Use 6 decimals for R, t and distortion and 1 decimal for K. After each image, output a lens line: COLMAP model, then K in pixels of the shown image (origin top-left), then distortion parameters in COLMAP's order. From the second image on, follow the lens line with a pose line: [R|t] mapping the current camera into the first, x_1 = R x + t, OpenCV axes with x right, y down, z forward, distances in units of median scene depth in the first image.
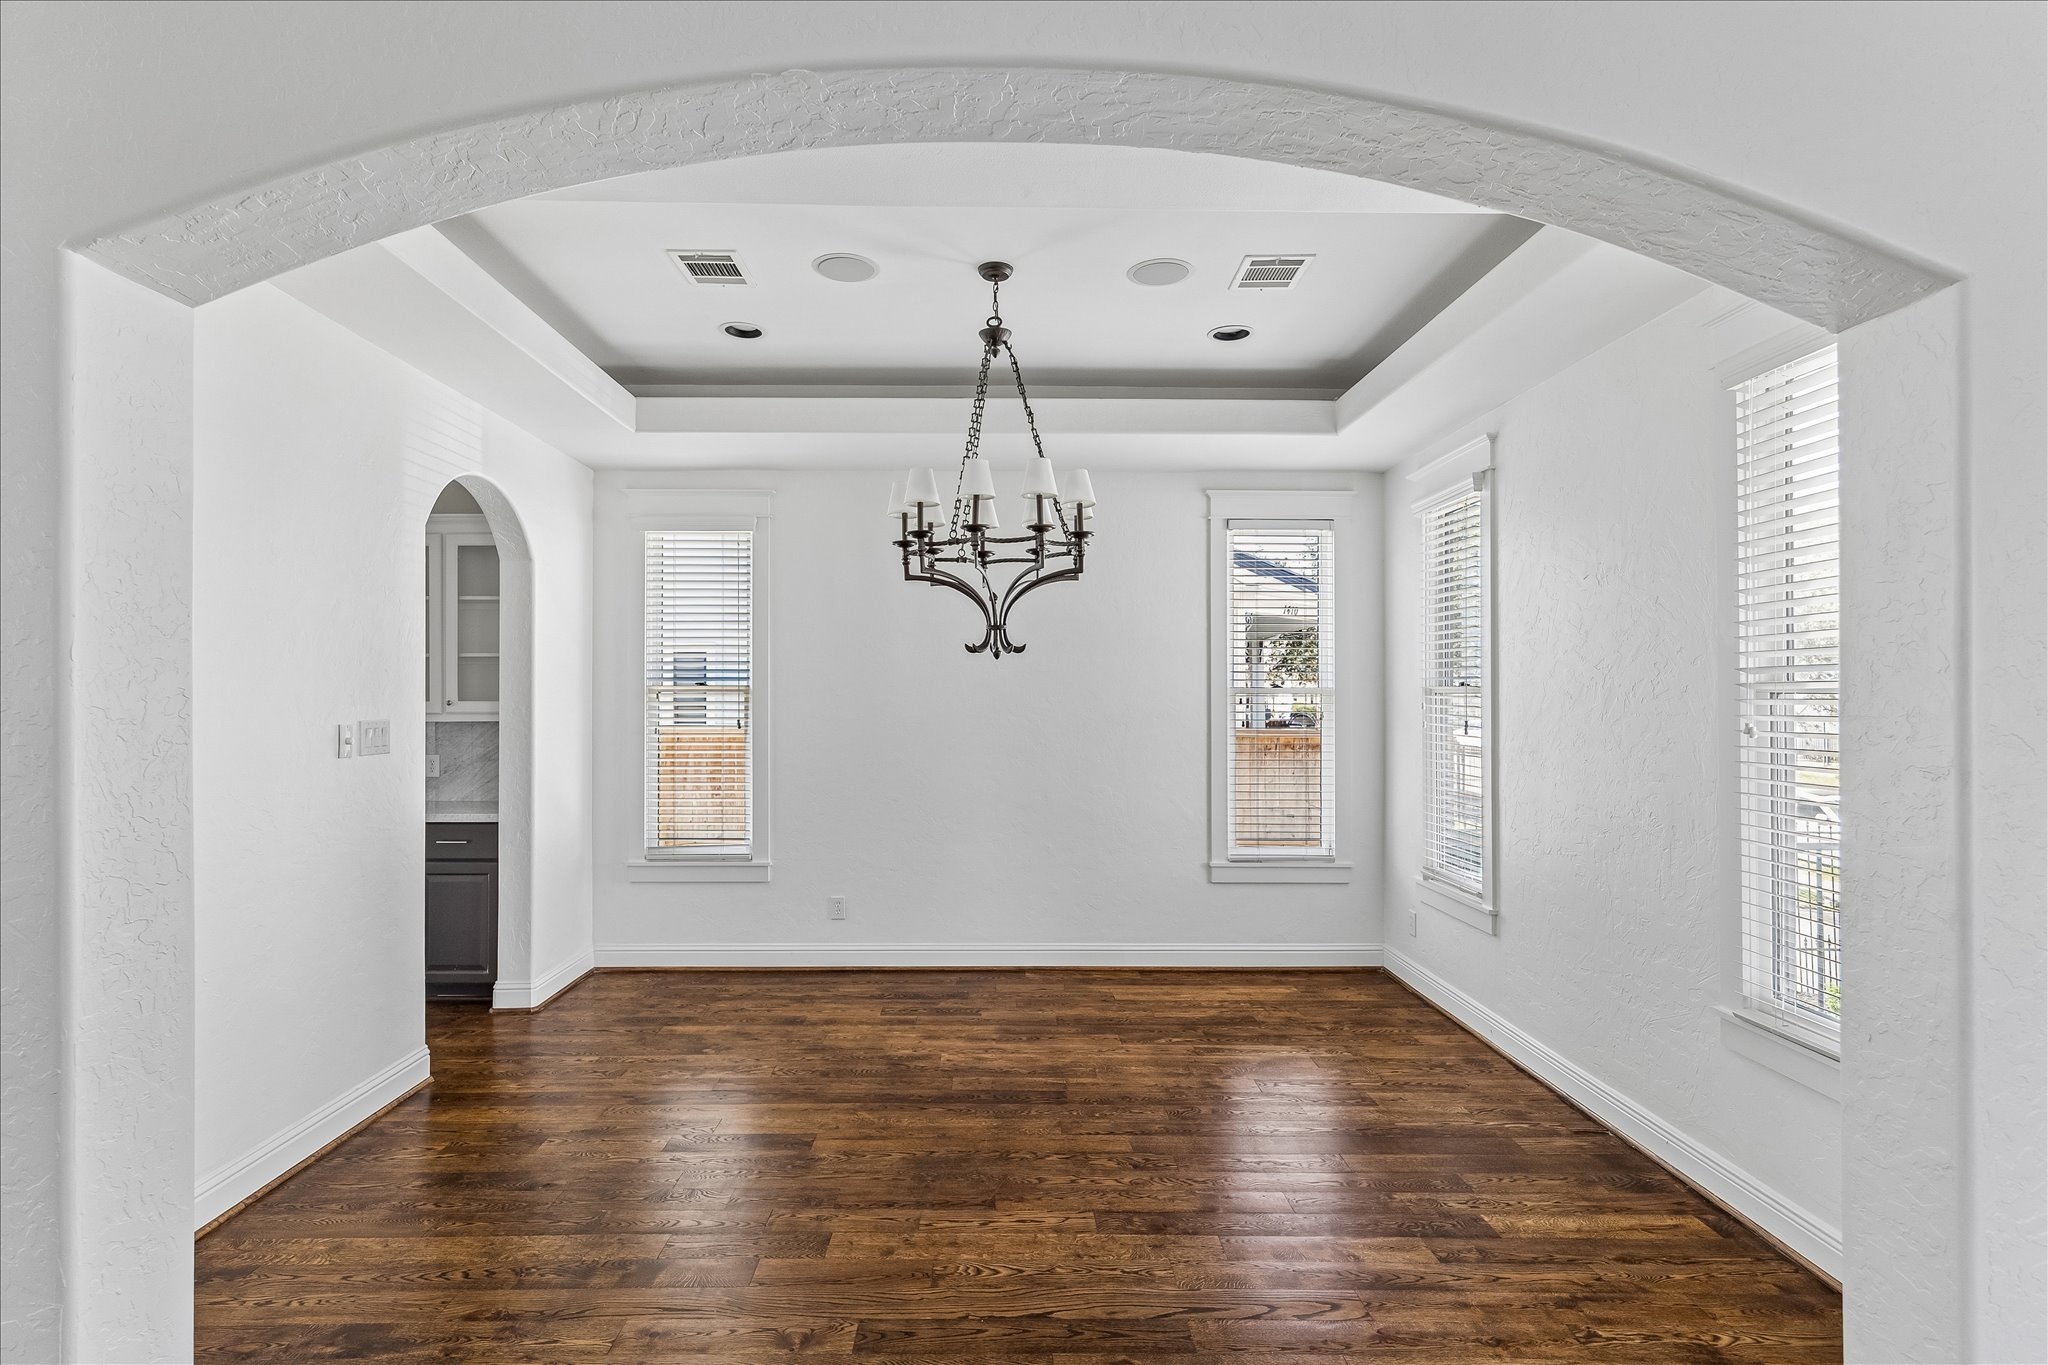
lens RADIAL K [[1005.7, 0, 992.2], [0, 1005.7, 688.6], [0, 0, 1]] dist [-0.001476, -0.000028]
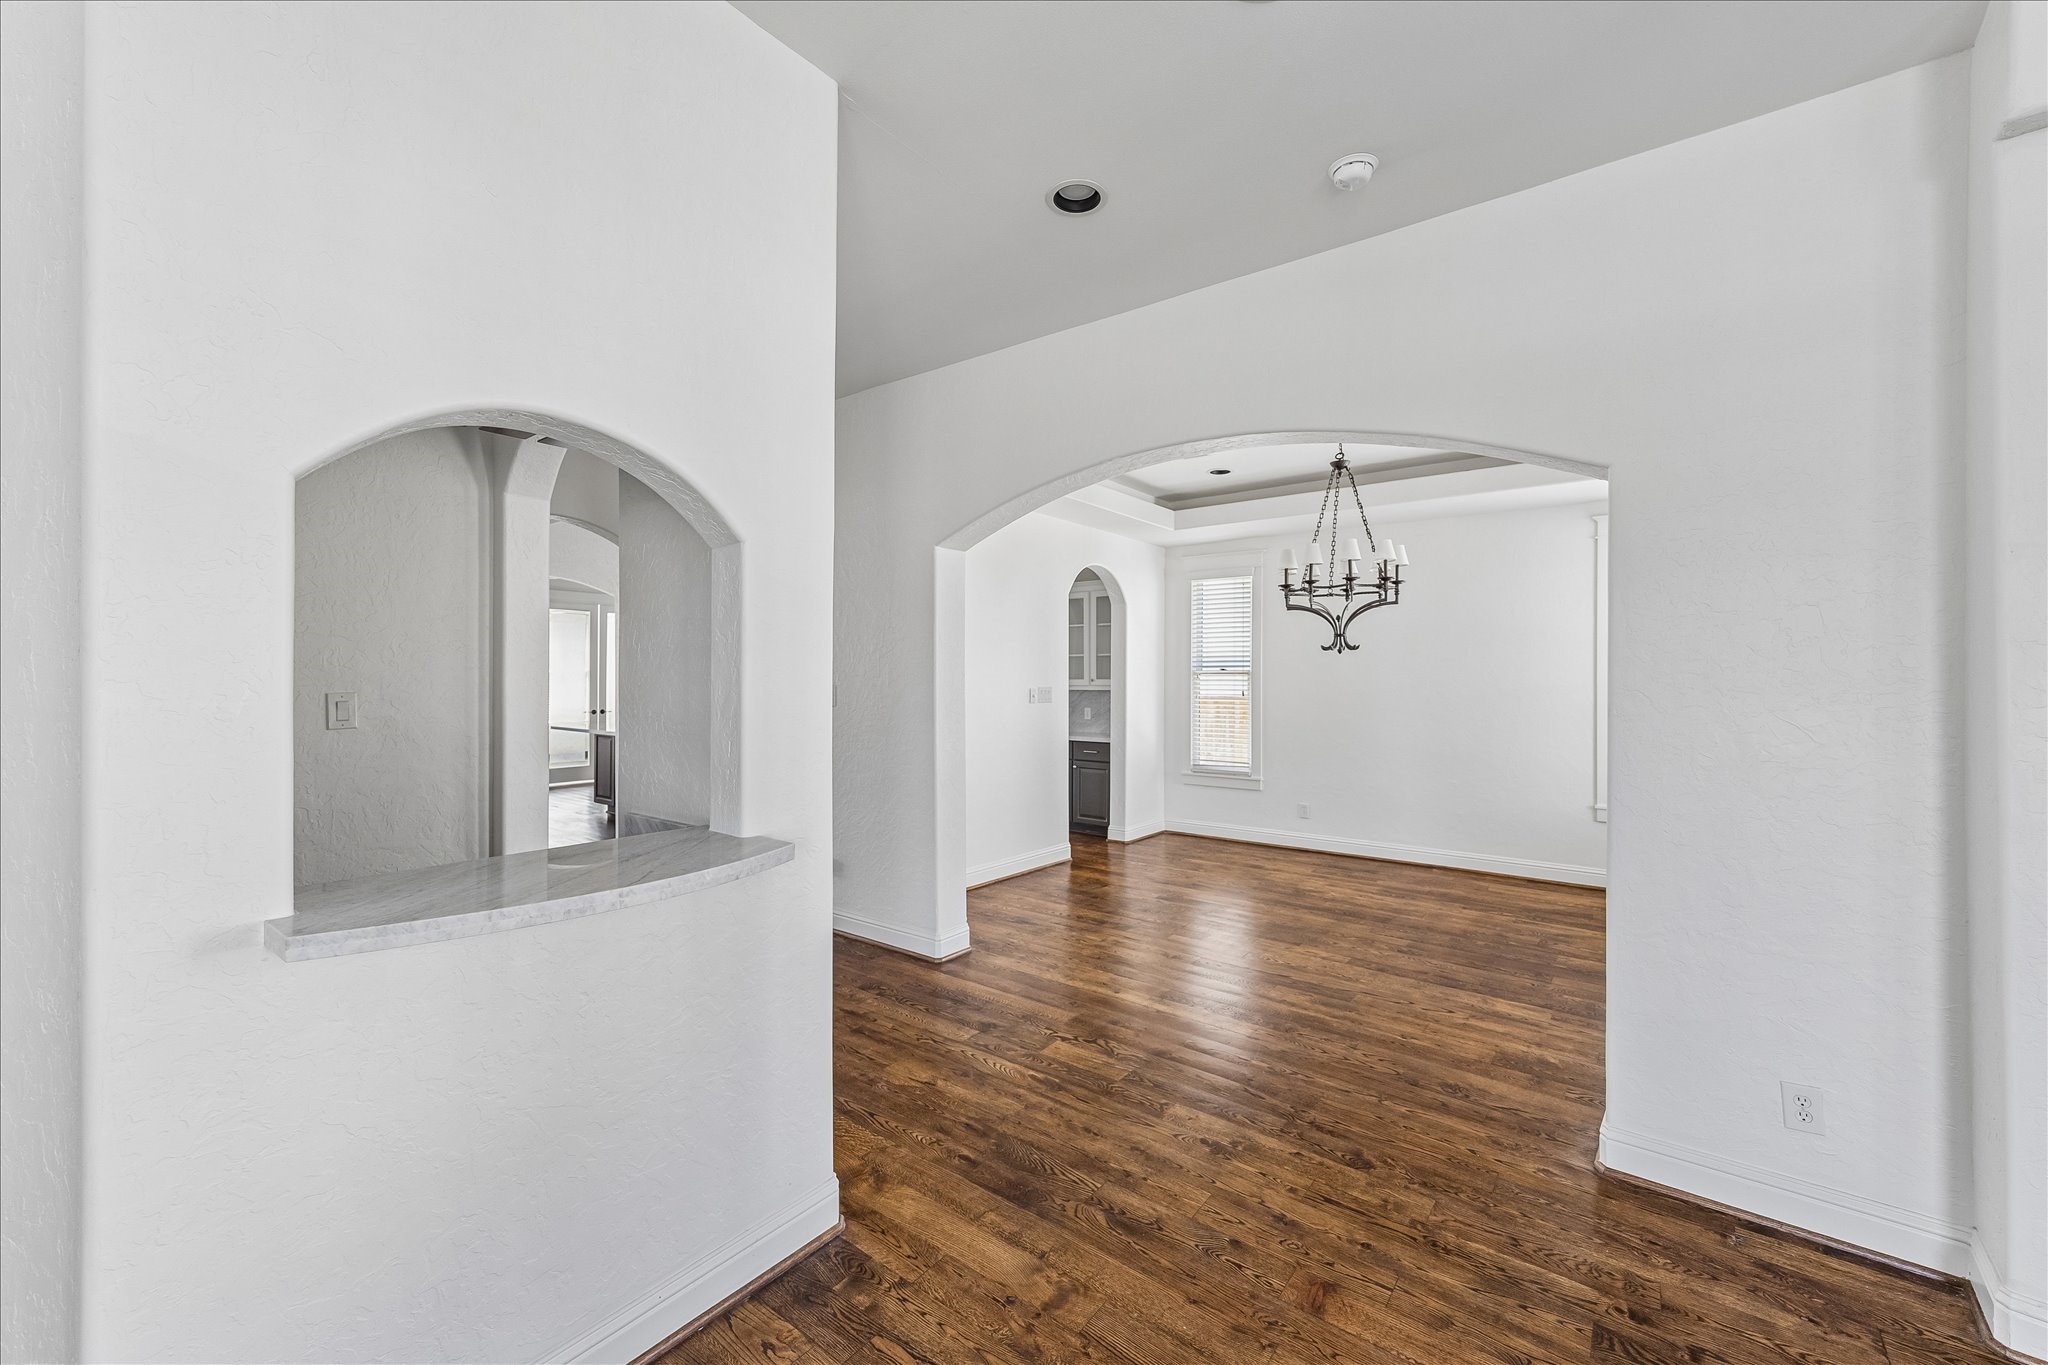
lens RADIAL K [[819.5, 0, 1017.1], [0, 819.5, 664.6], [0, 0, 1]] dist [-0.000266, -0.000252]
pose [[0.786723, -0.009928, -0.617227, 0.362038], [0.003275, 0.999924, -0.011909, 0.003064], [0.617298, 0.007348, 0.786695, -0.363386]]
